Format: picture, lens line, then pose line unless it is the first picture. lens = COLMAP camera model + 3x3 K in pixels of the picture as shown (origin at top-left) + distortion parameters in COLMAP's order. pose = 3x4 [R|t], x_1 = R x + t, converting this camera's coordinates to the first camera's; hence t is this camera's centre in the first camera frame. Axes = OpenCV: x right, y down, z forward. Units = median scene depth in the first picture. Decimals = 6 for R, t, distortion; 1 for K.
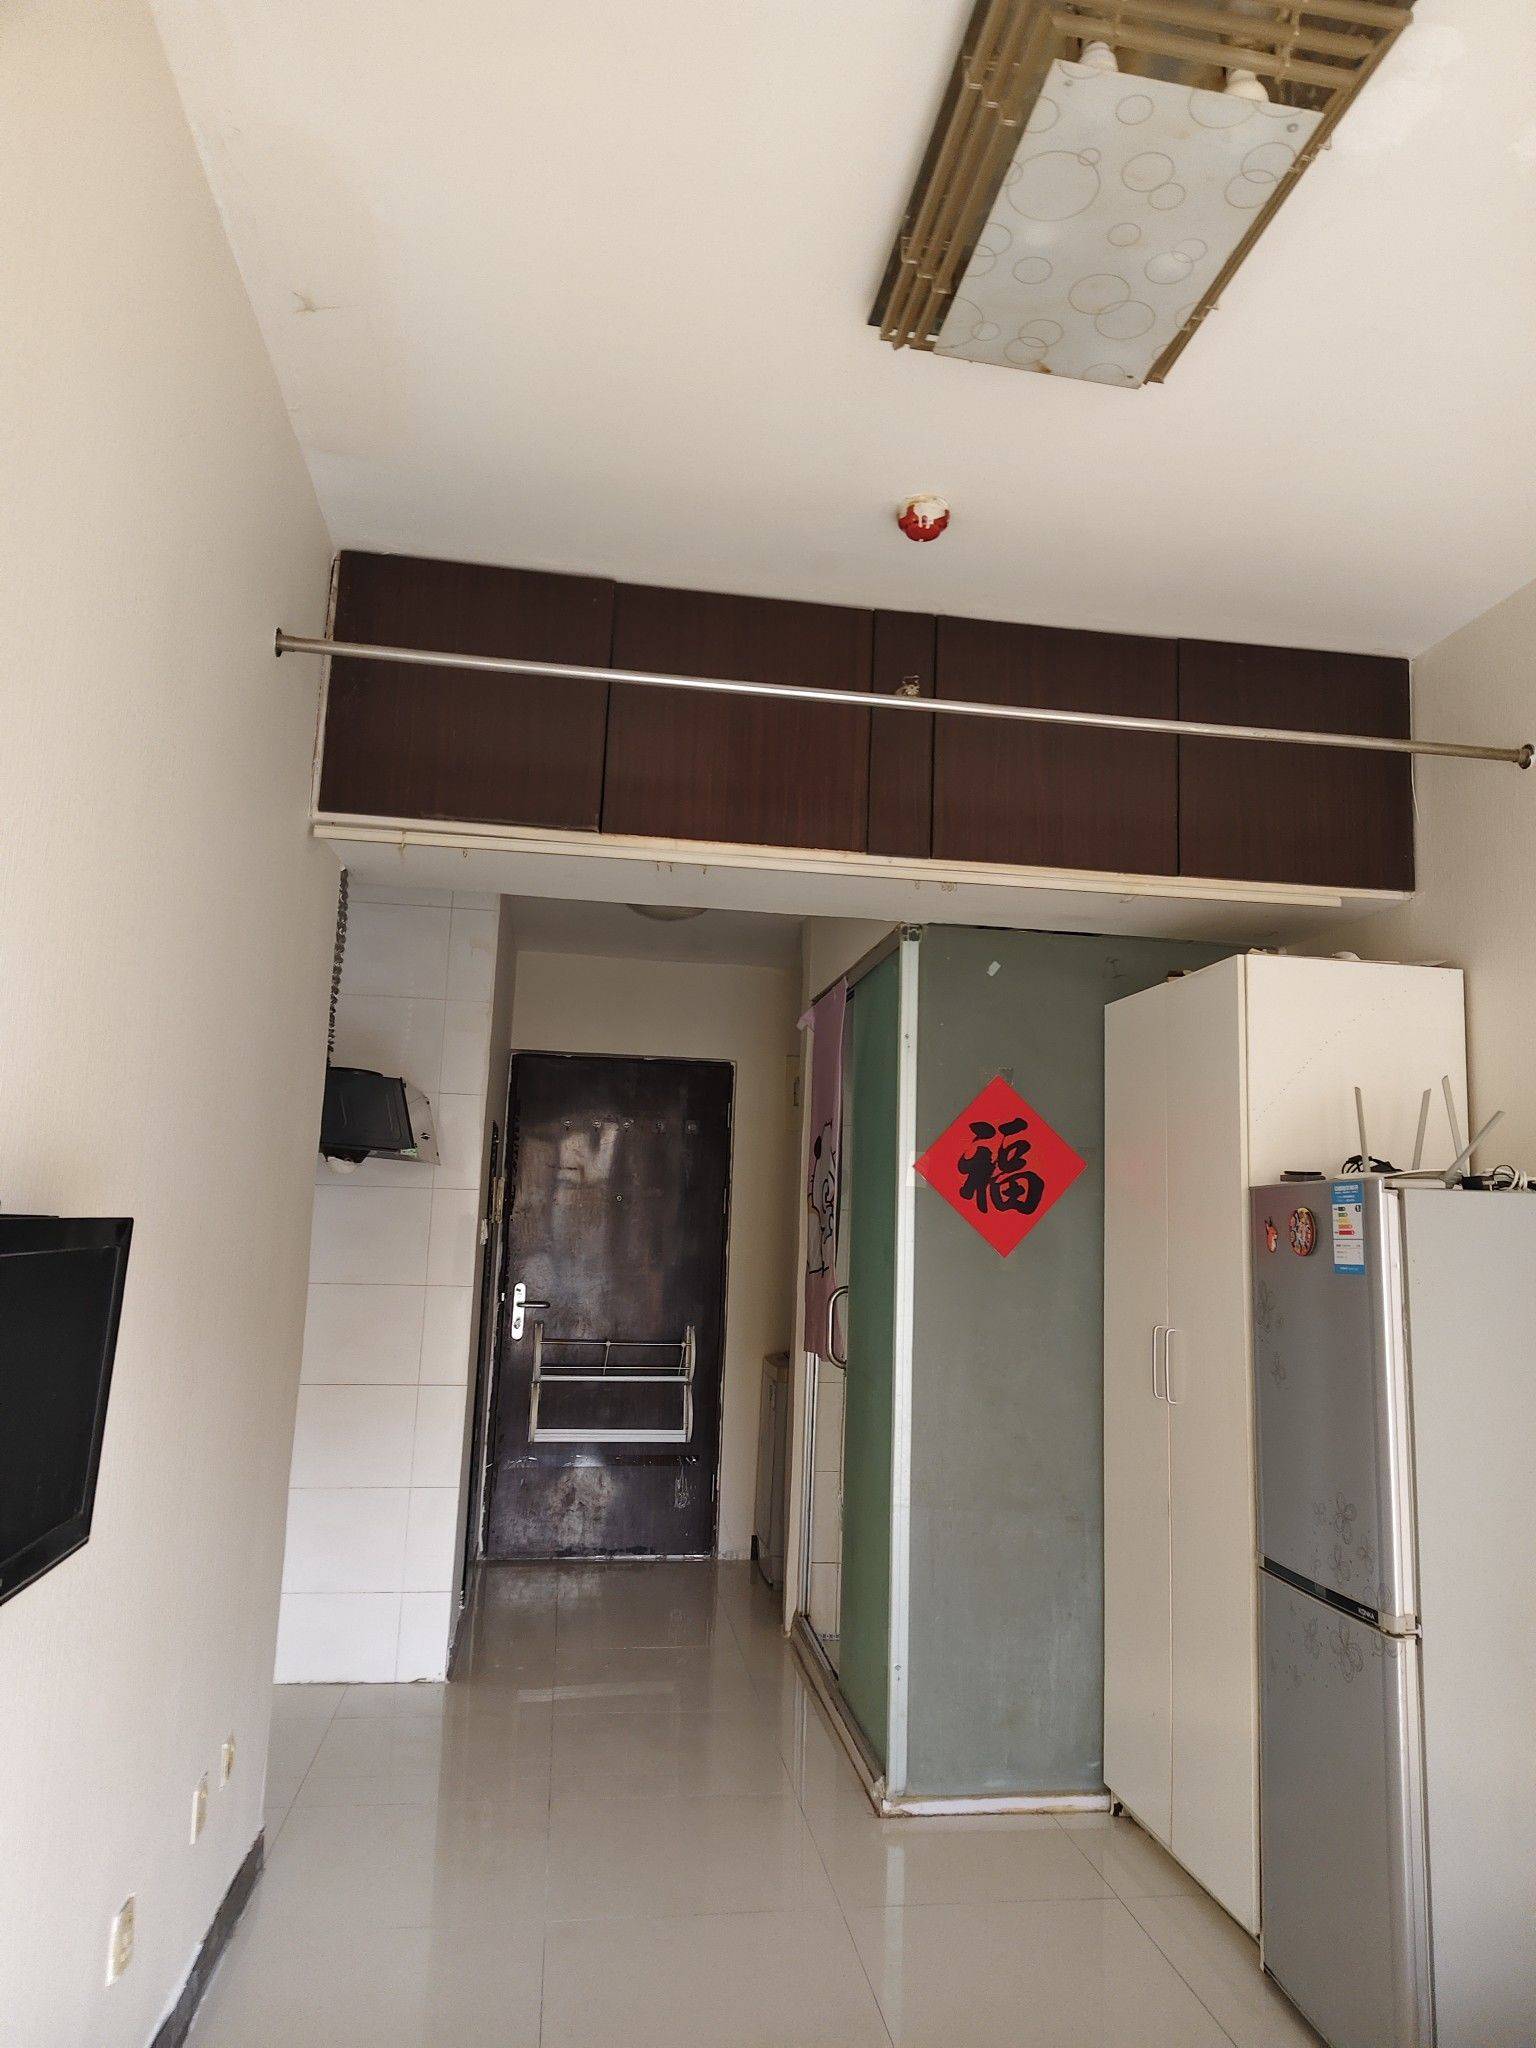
lens RADIAL K [[1399.3, 0, 780.3], [0, 1399.3, 1027.4], [0, 0, 1]] dist [0.043167, -0.053162]
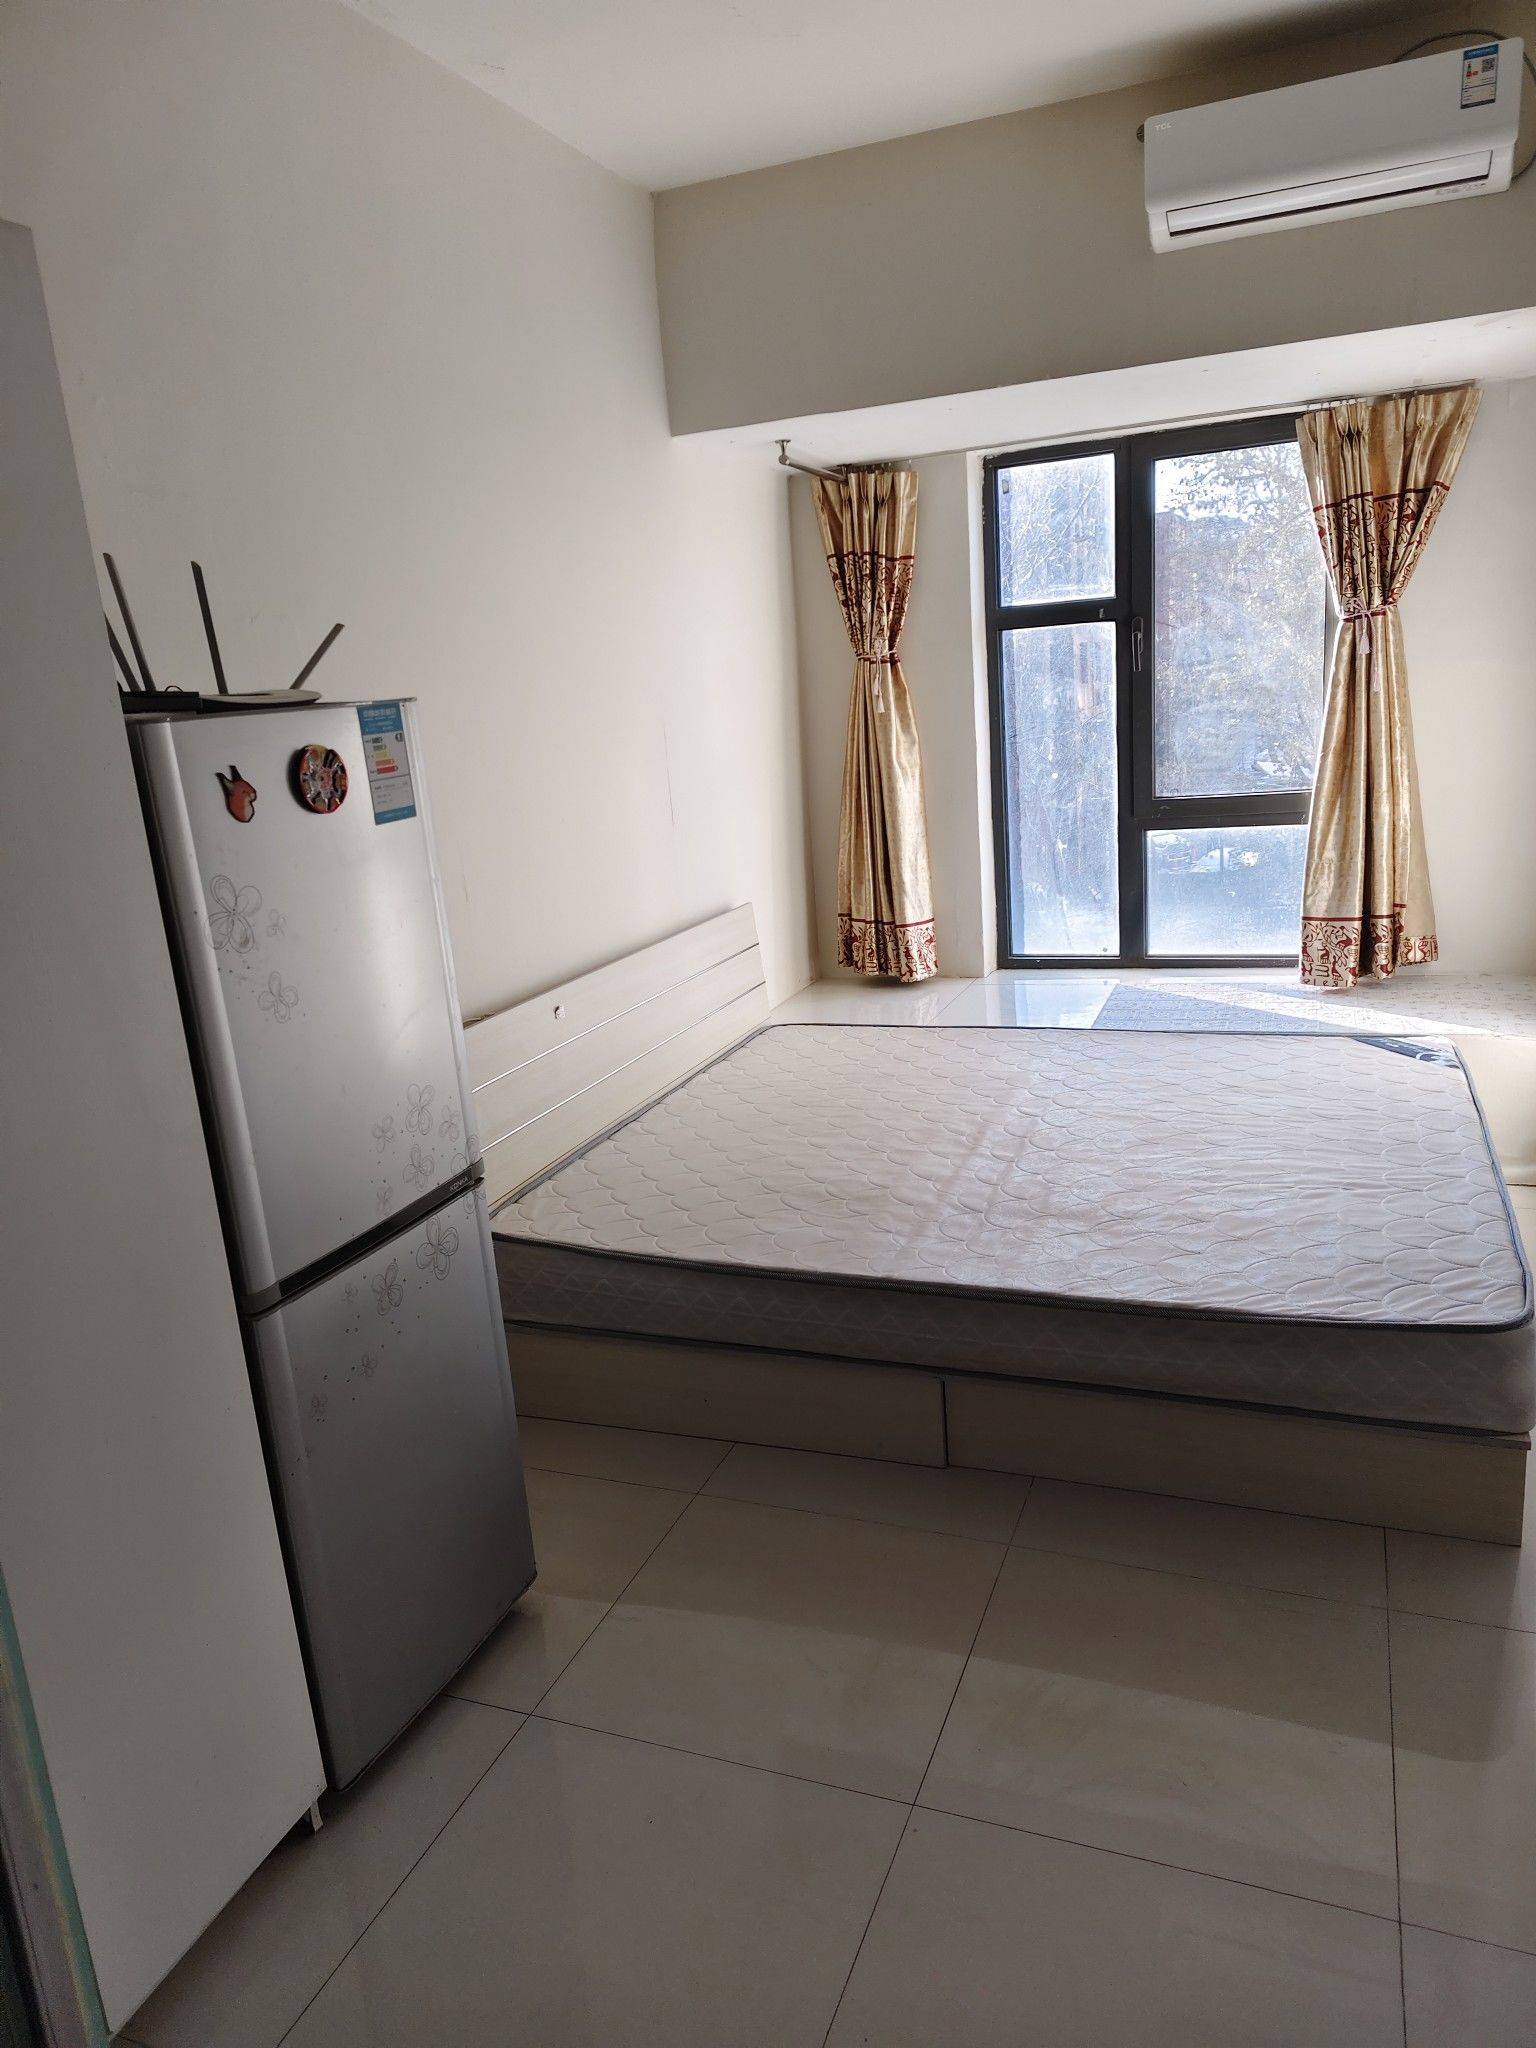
lens RADIAL K [[1399.3, 0, 780.3], [0, 1399.3, 1027.4], [0, 0, 1]] dist [0.043167, -0.053162]
pose [[-0.864275, -0.089596, 0.494975, -0.196307], [-0.020589, 0.989486, 0.143158, 0.170930], [-0.502597, 0.113537, -0.857033, 1.577979]]
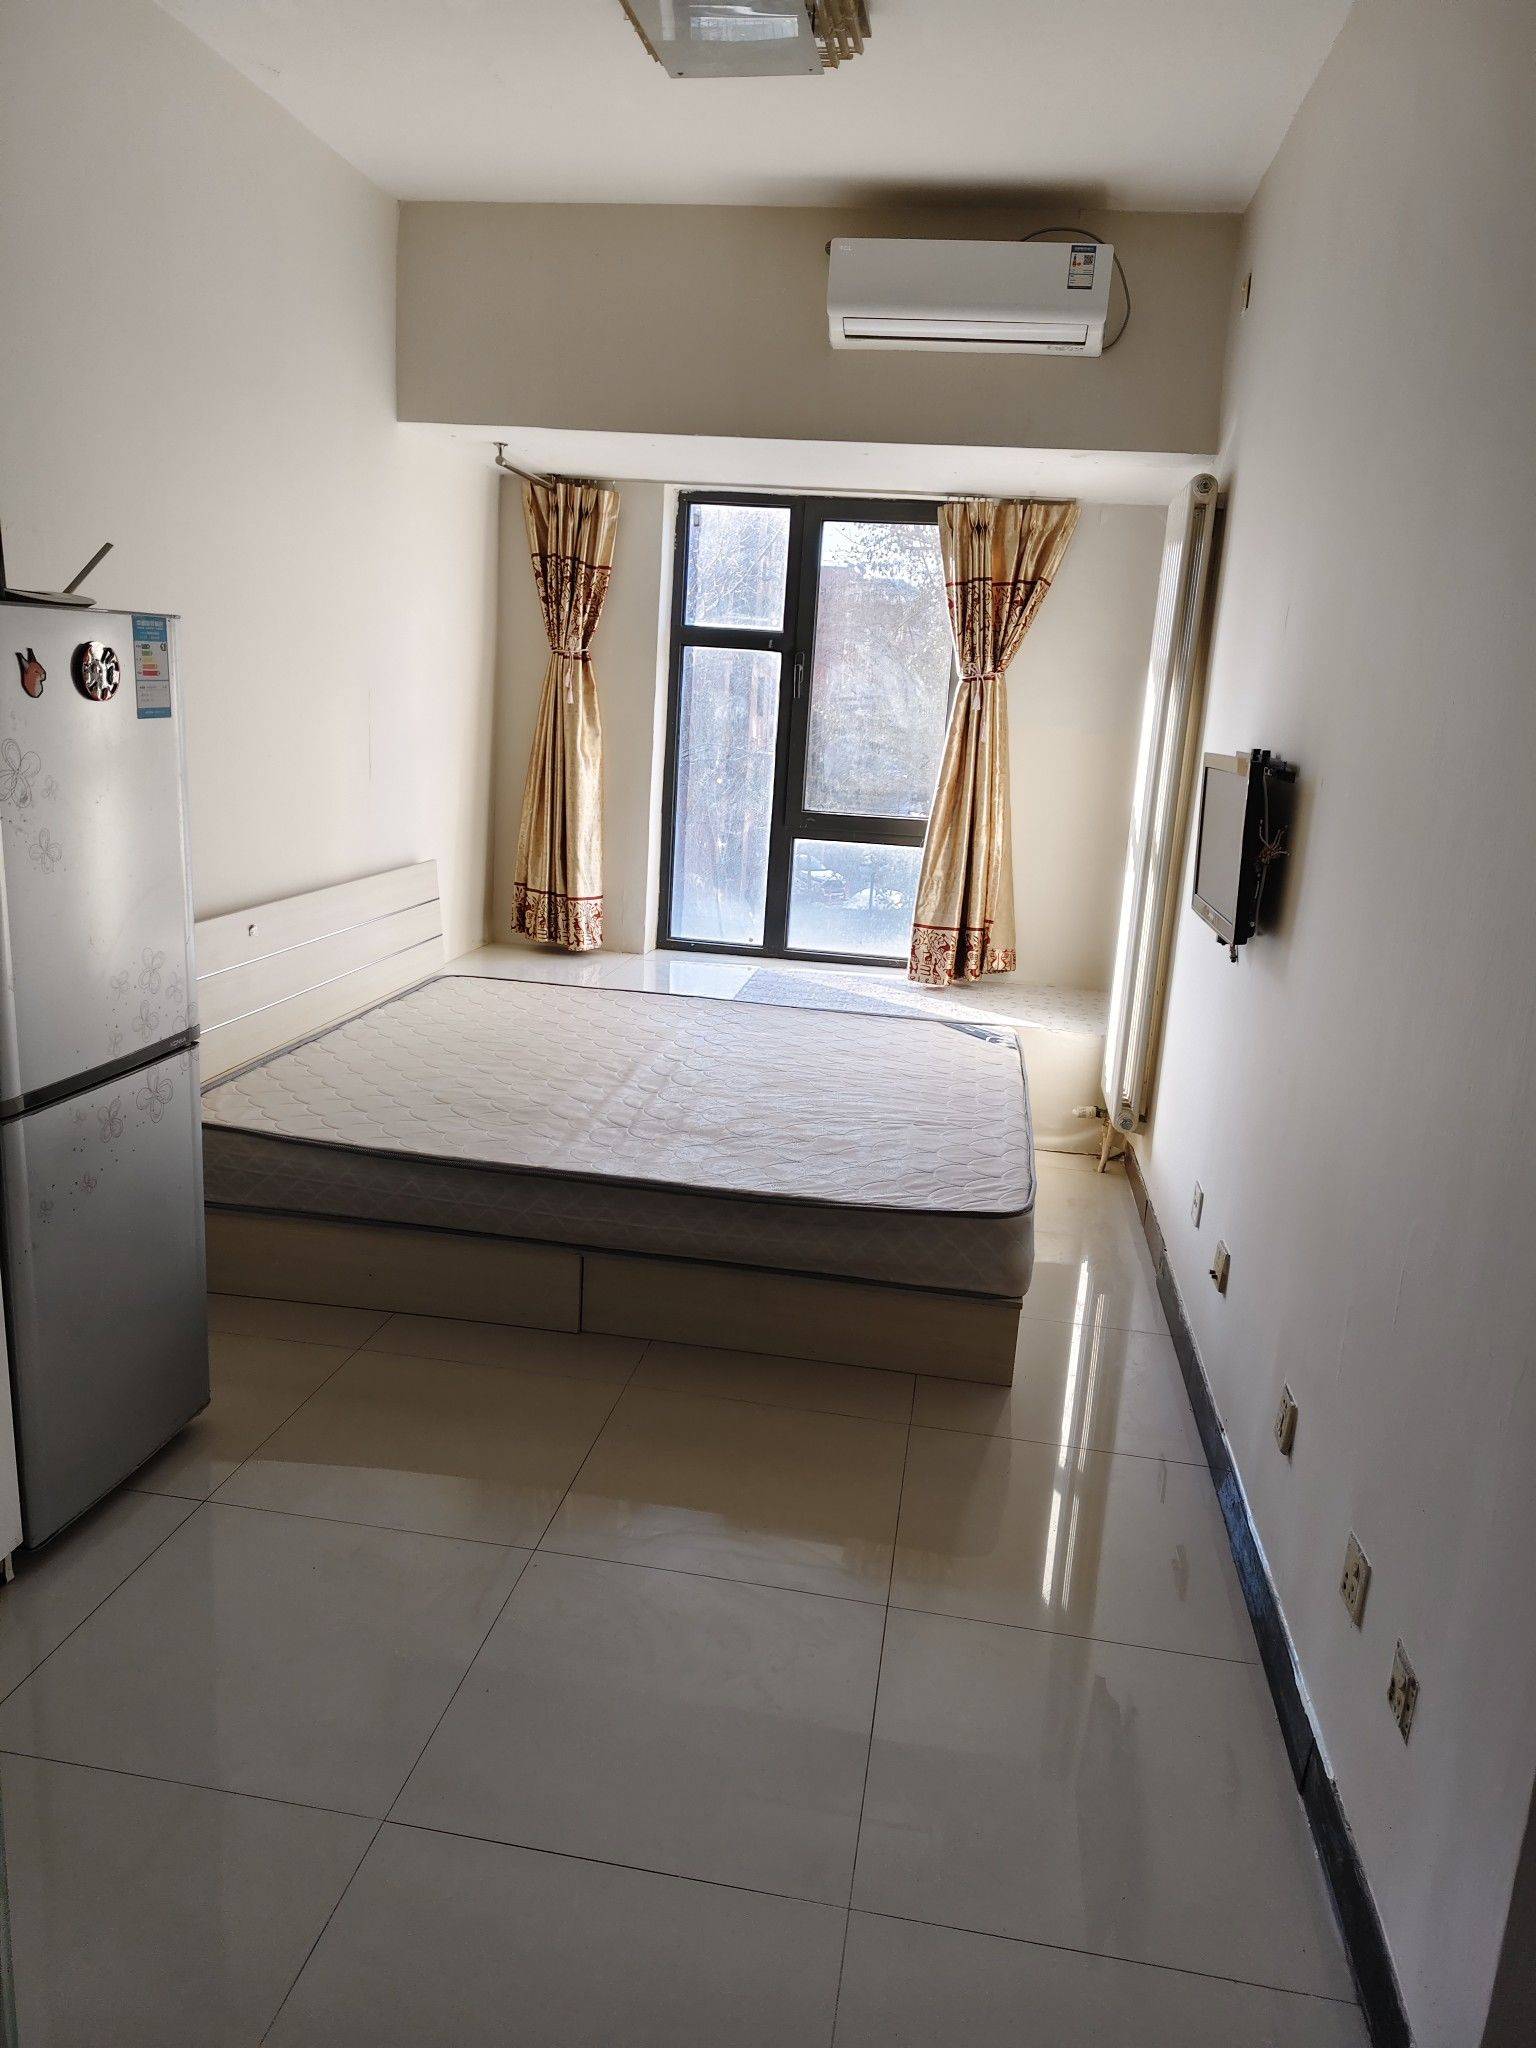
lens RADIAL K [[1399.3, 0, 780.3], [0, 1399.3, 1027.4], [0, 0, 1]] dist [0.043167, -0.053162]
pose [[-0.948767, -0.160569, 0.272138, -0.279595], [-0.133808, 0.984392, 0.114316, 0.212673], [-0.286246, 0.072045, -0.955444, 1.775886]]
